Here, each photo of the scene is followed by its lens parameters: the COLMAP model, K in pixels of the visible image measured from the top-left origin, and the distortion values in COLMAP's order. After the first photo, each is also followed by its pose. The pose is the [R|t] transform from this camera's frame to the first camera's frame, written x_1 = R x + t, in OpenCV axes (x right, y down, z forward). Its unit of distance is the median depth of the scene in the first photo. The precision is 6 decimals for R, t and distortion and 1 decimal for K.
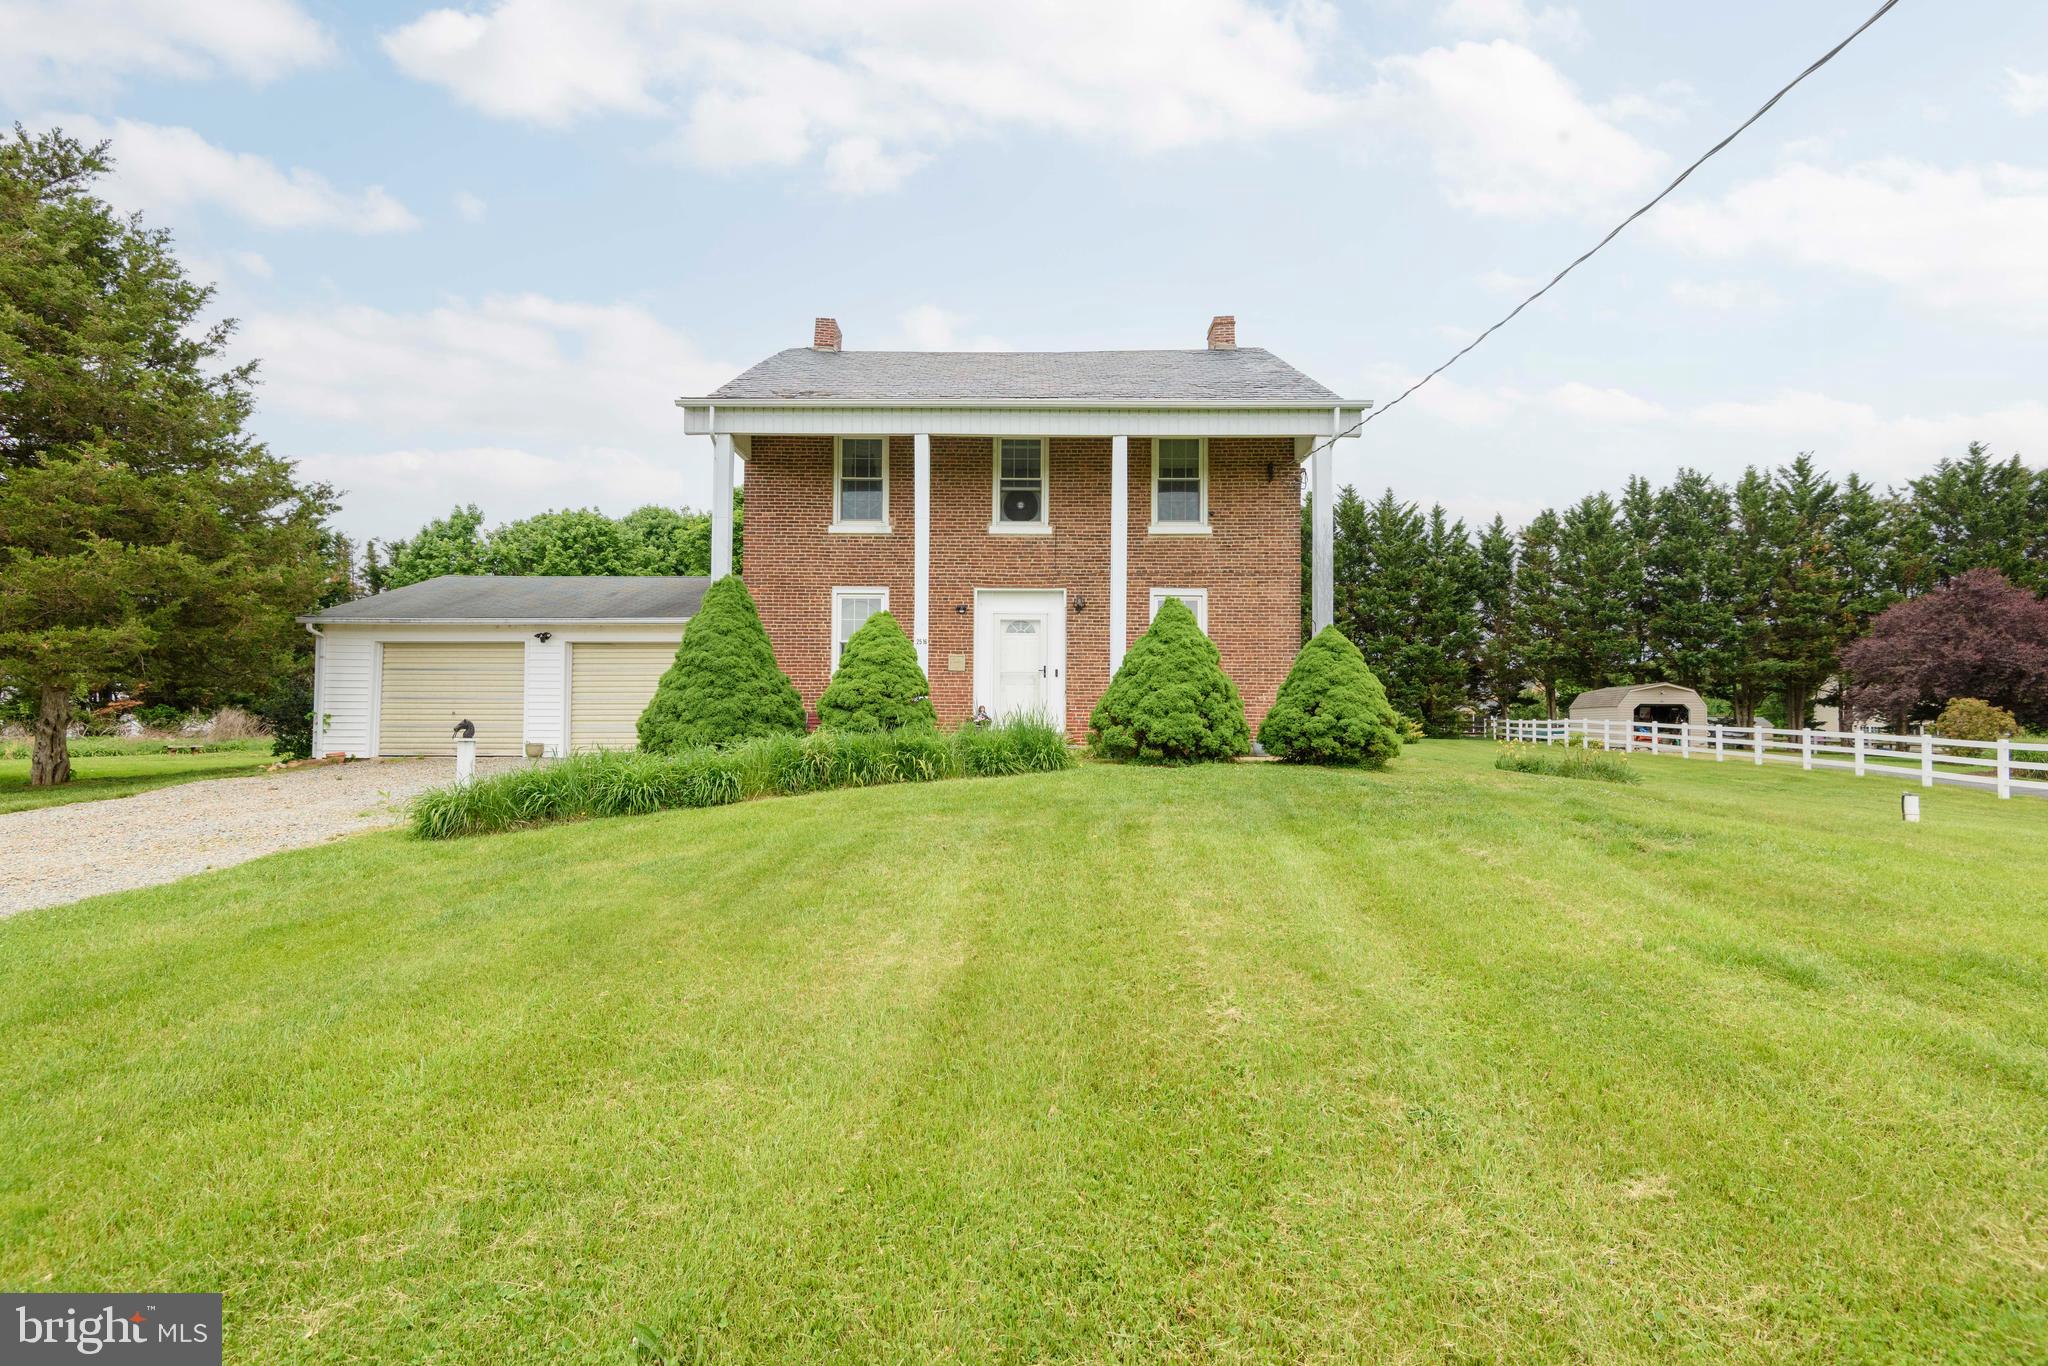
lens RADIAL K [[932.4, 0, 1010.9], [0, 932.4, 687.6], [0, 0, 1]] dist [0.002287, -0.008982]
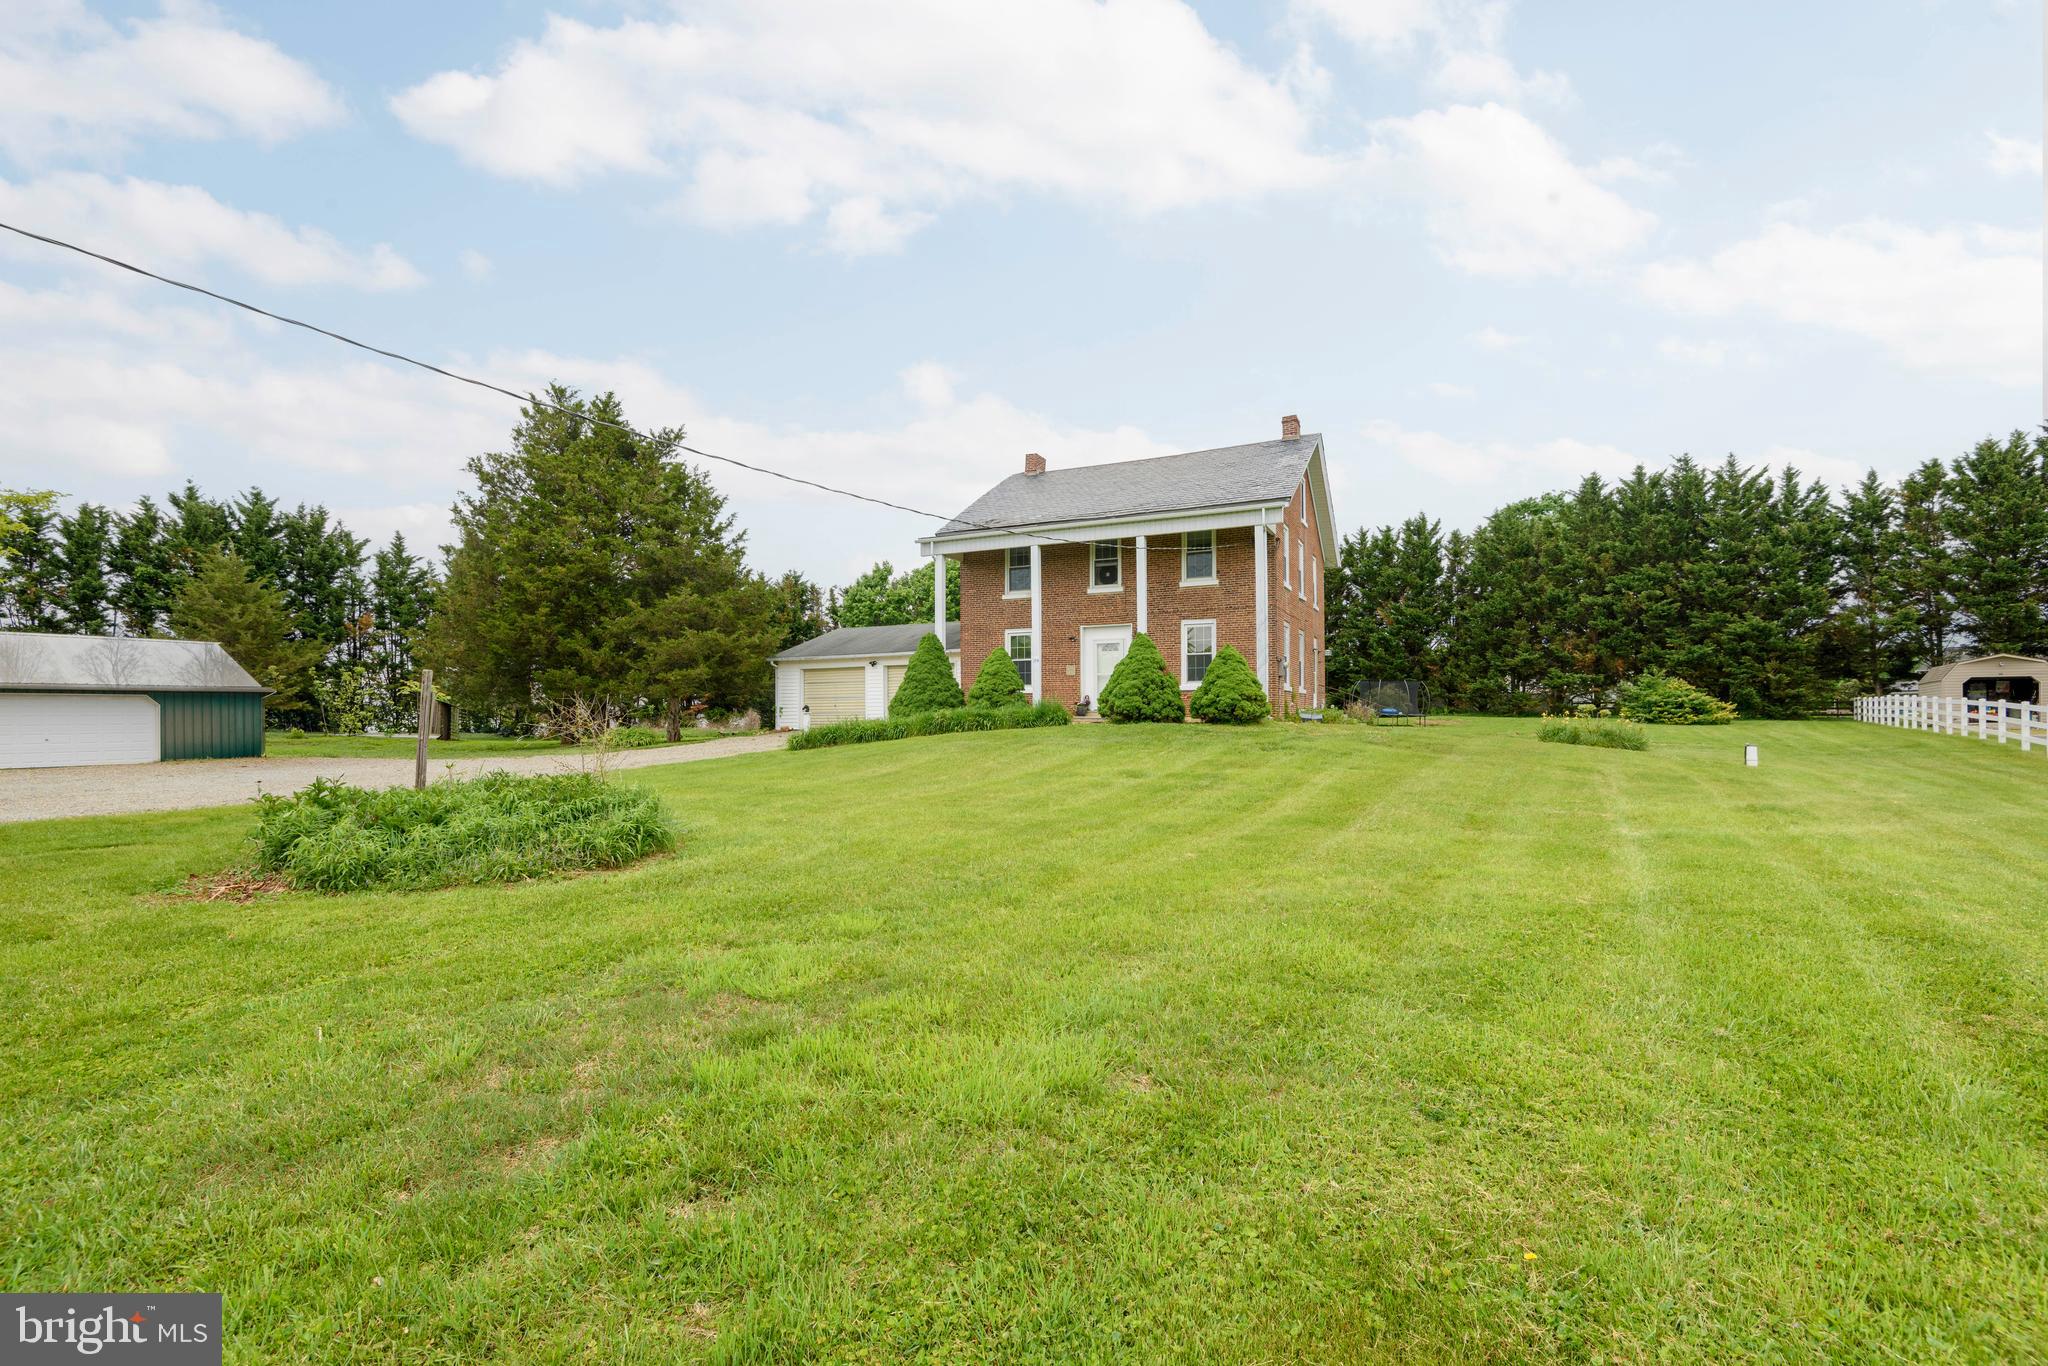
lens RADIAL K [[932.4, 0, 1010.9], [0, 932.4, 687.6], [0, 0, 1]] dist [0.002287, -0.008982]
pose [[0.905173, -0.026417, -0.424222, 0.539050], [0.028616, 0.999590, -0.001188, 0.003722], [0.424079, -0.011064, 0.905557, -0.571153]]
